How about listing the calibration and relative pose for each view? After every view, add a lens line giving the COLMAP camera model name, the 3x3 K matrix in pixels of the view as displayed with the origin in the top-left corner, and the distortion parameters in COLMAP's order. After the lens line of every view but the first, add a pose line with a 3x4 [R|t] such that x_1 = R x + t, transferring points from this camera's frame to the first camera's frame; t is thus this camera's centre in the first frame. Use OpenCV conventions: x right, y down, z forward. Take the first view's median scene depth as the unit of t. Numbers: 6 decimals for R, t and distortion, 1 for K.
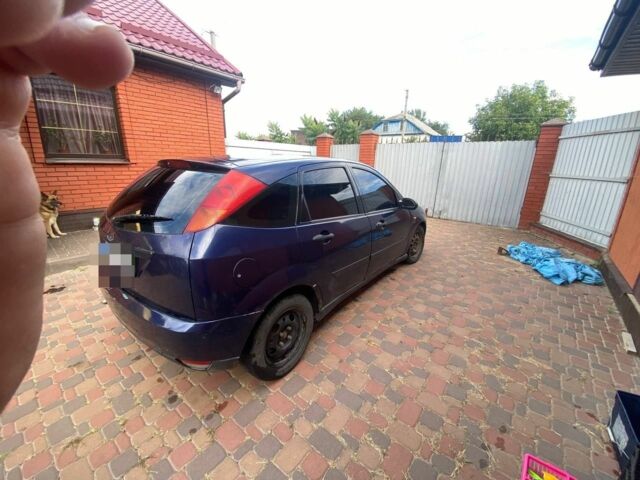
lens RADIAL K [[253.5, 0, 317.3], [0, 253.5, 238.3], [0, 0, 1]] dist [-0.011282, -0.000397]
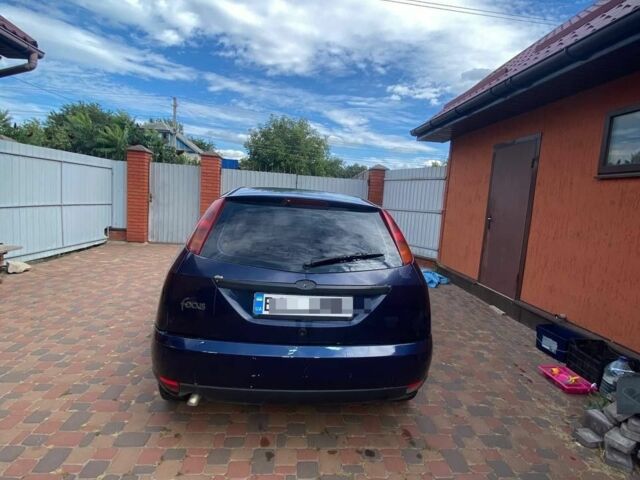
lens RADIAL K [[334.8, 0, 319.0], [0, 334.8, 229.8], [0, 0, 1]] dist [0.004293, -0.000382]
pose [[0.733067, -0.037361, 0.679130, -0.578840], [0.147488, 0.983464, -0.105099, -0.021477], [-0.663973, 0.177209, 0.726455, 0.036856]]
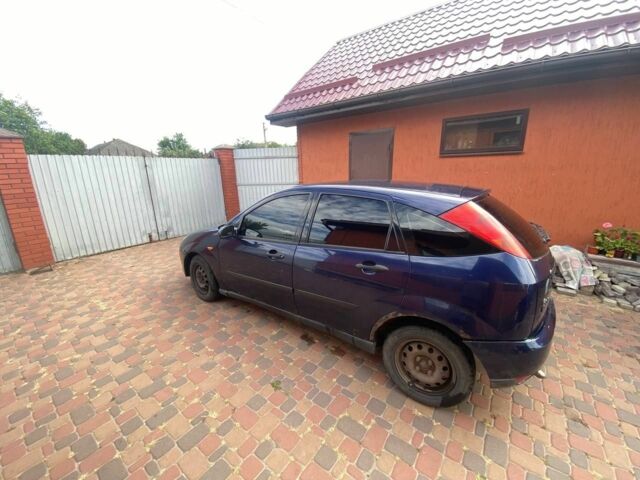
lens RADIAL K [[253.5, 0, 317.3], [0, 253.5, 238.3], [0, 0, 1]] dist [-0.011282, -0.000397]
pose [[-0.001496, -0.274488, 0.961589, -0.723613], [0.310705, 0.913870, 0.261350, -0.272247], [-0.950505, 0.299161, 0.083918, 0.718154]]
